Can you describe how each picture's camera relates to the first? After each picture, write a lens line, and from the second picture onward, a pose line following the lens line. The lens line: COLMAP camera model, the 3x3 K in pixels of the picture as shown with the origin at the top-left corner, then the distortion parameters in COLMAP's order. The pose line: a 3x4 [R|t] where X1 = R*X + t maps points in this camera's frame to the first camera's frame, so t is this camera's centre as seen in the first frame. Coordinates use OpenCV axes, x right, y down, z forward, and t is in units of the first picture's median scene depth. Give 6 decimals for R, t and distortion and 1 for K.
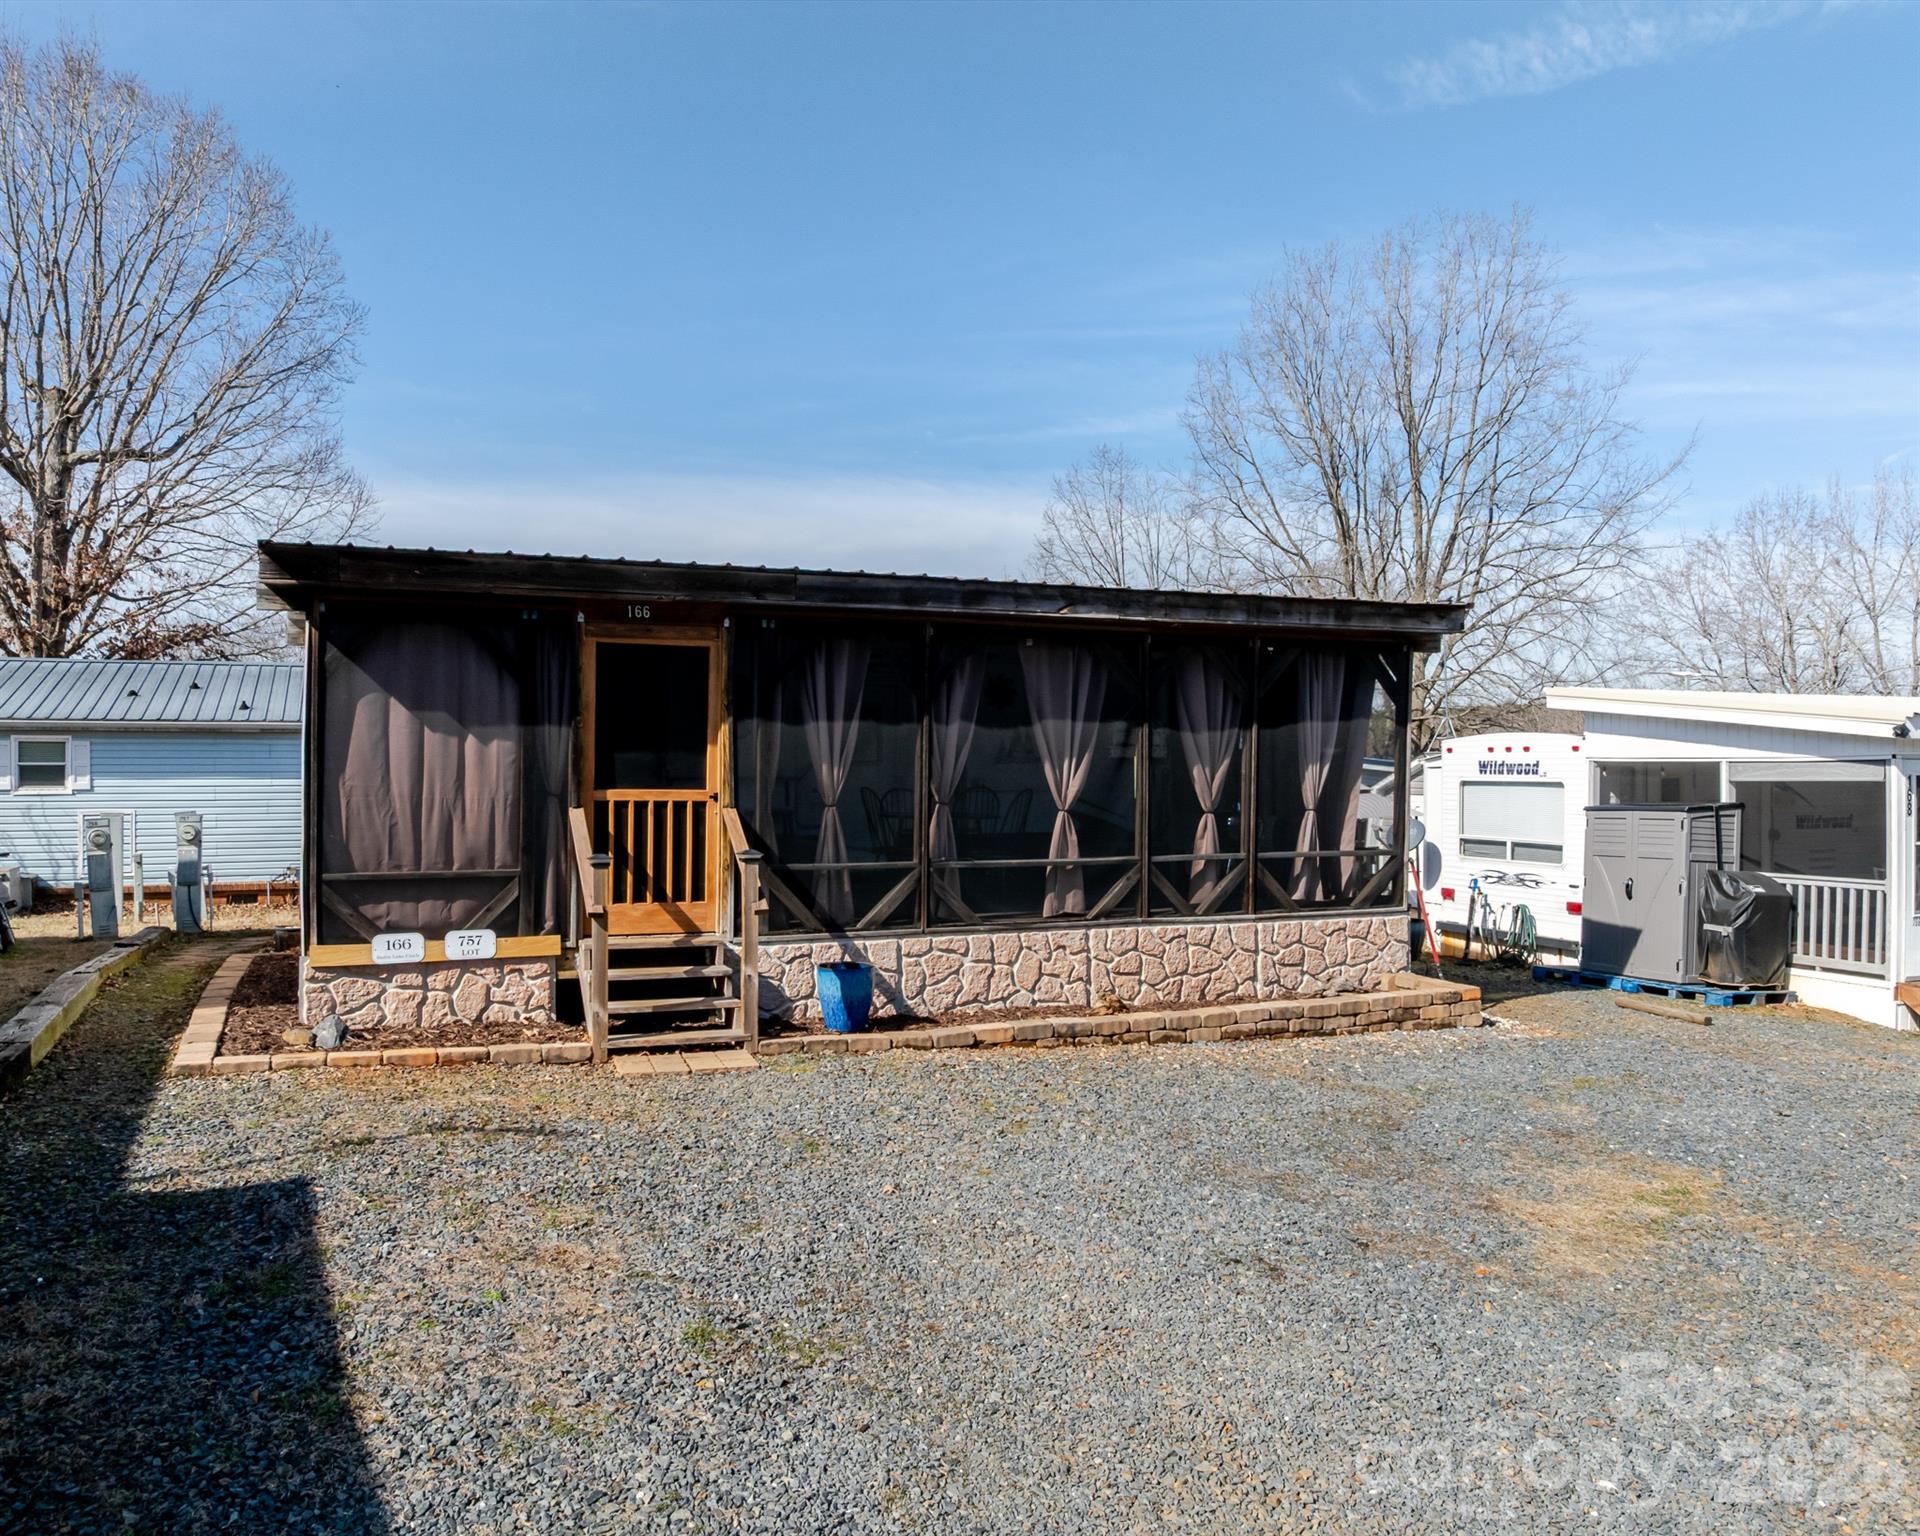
lens RADIAL K [[1440.4, 0, 967.7], [0, 1440.4, 768.4], [0, 0, 1]] dist [-0.034409, 0.001489]
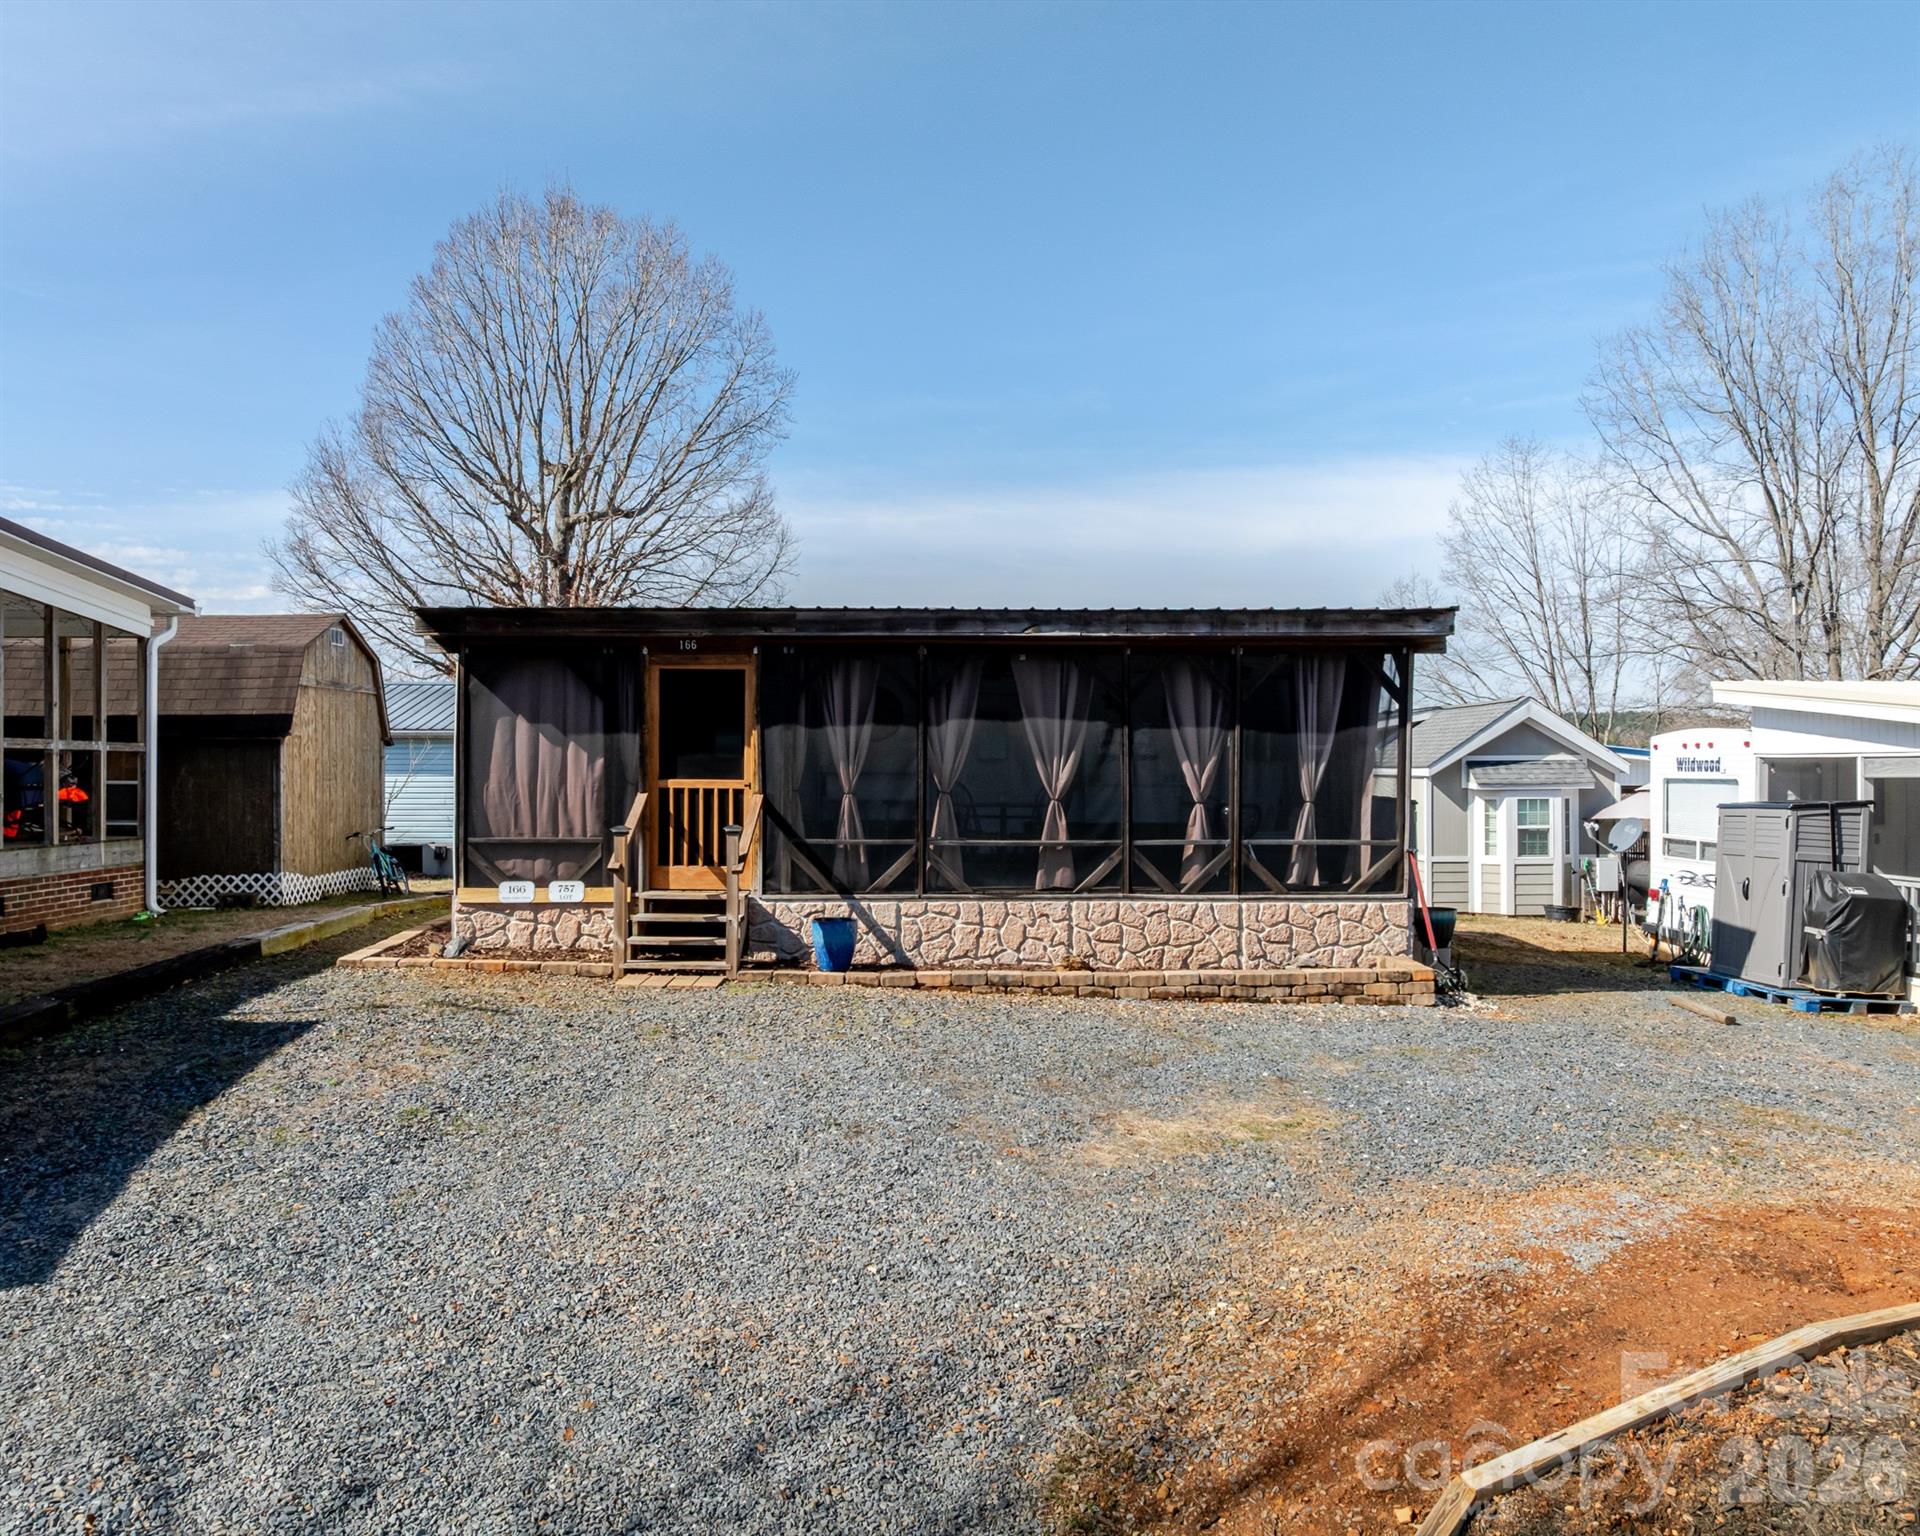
lens RADIAL K [[1440.4, 0, 971.0], [0, 1440.4, 767.1], [0, 0, 1]] dist [-0.034409, 0.001489]
pose [[0.930286, -0.000868, -0.366833, 0.453347], [-0.000114, 0.999996, -0.002656, 0.006248], [0.366834, 0.002513, 0.930283, -0.121501]]
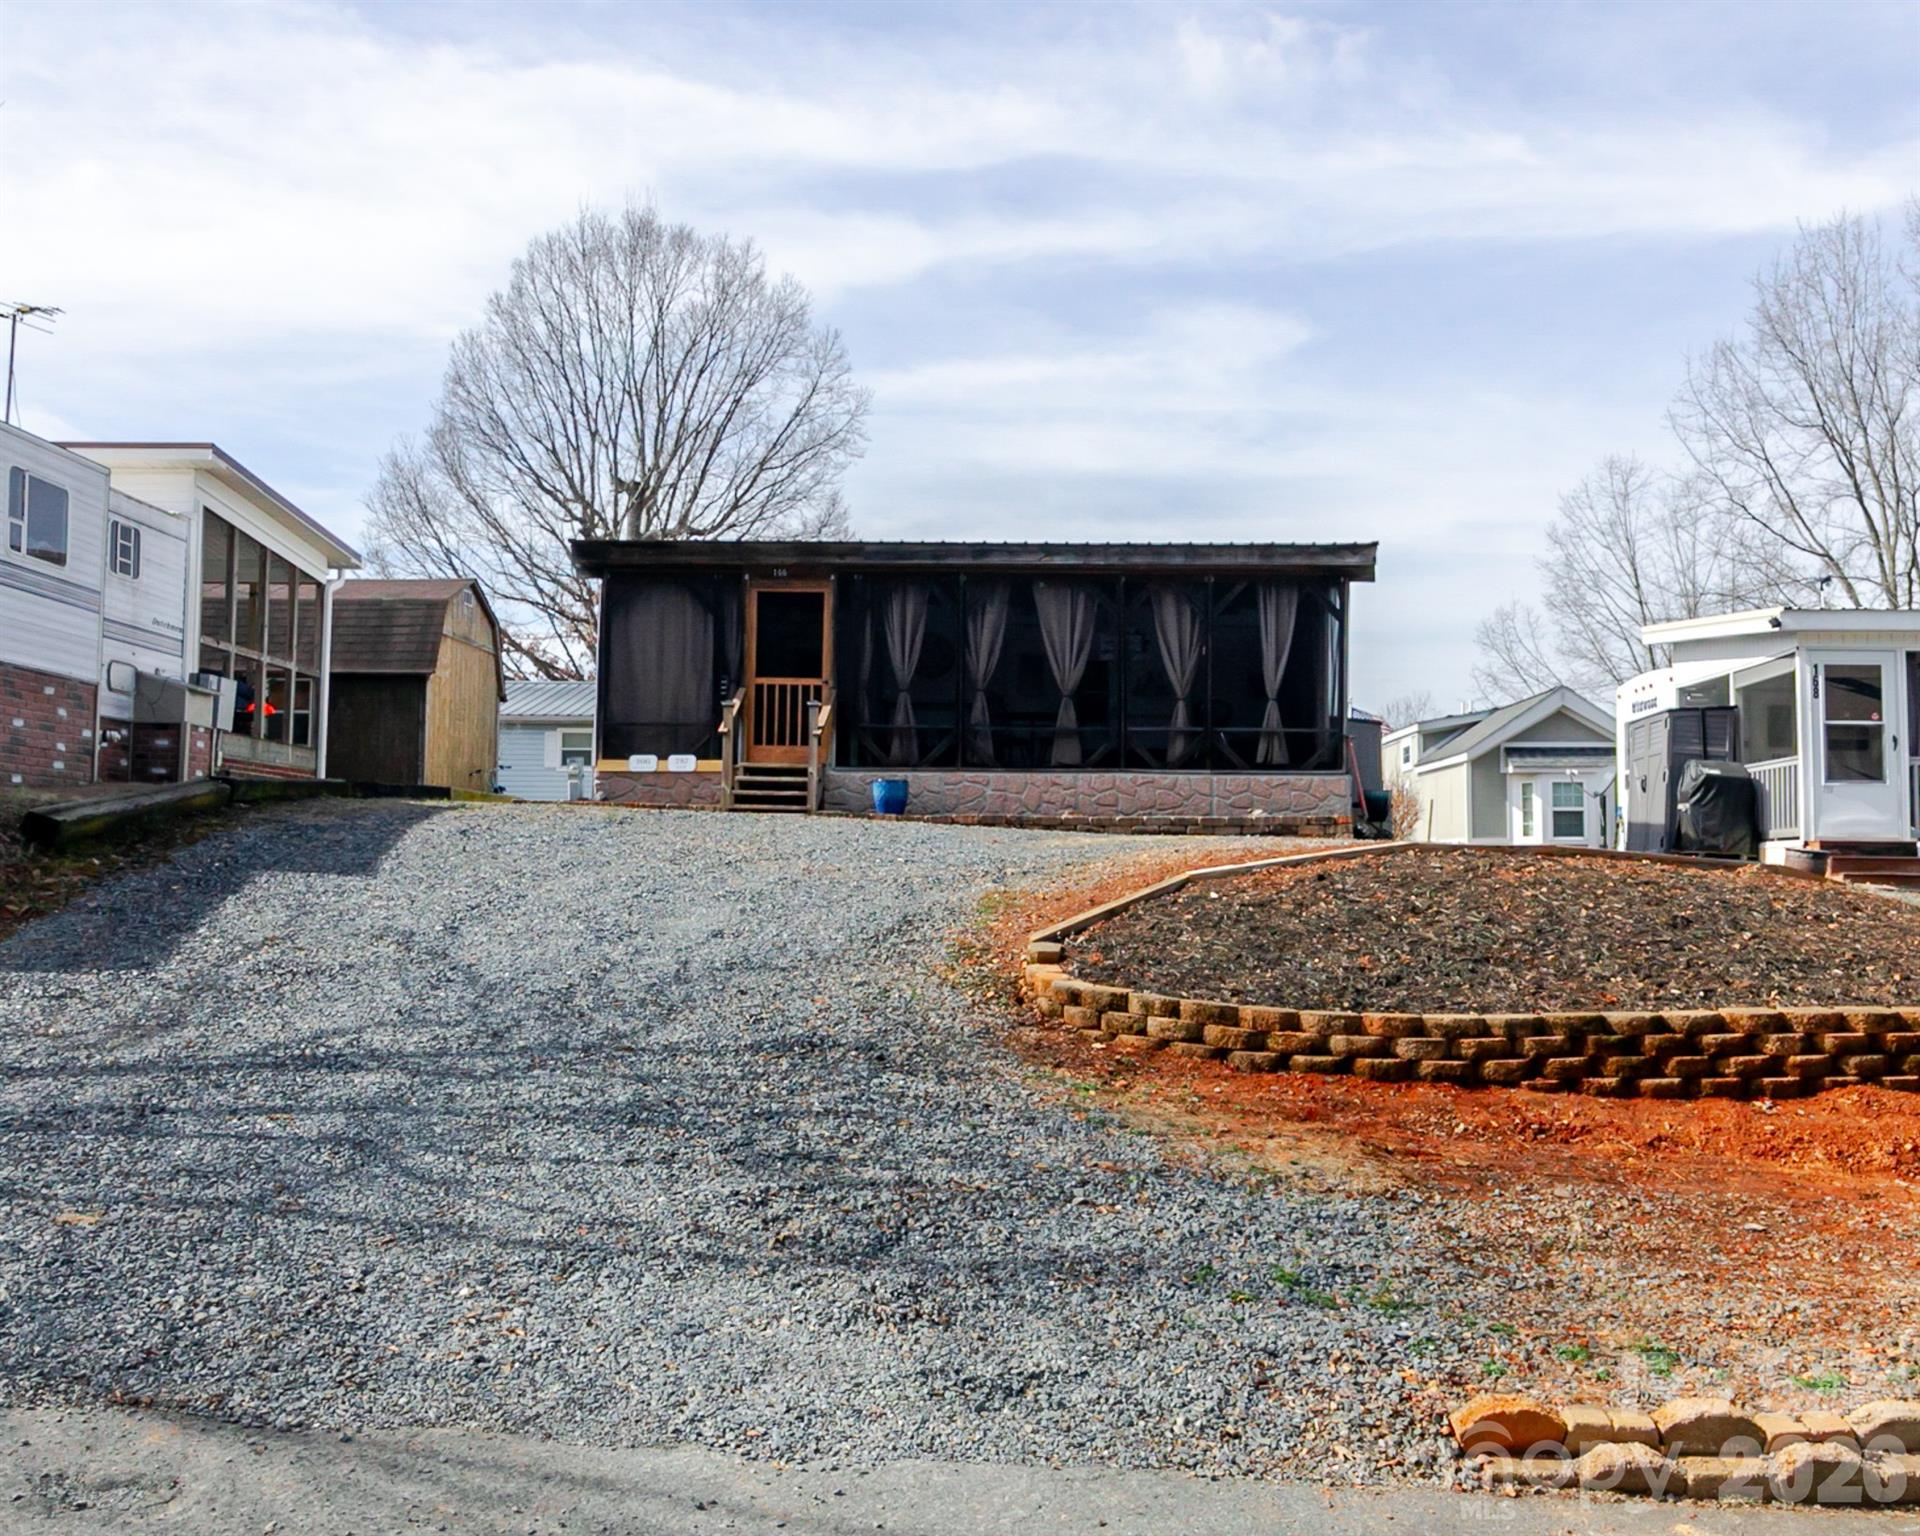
lens RADIAL K [[1729.5, 0, 1040.1], [0, 1729.5, 757.8], [0, 0, 1]] dist [-0.008050, -0.018319]
pose [[0.921764, -0.021857, -0.387135, 0.765545], [-0.006742, 0.997356, -0.072360, 0.232581], [0.387693, 0.069309, 0.919179, -0.677418]]
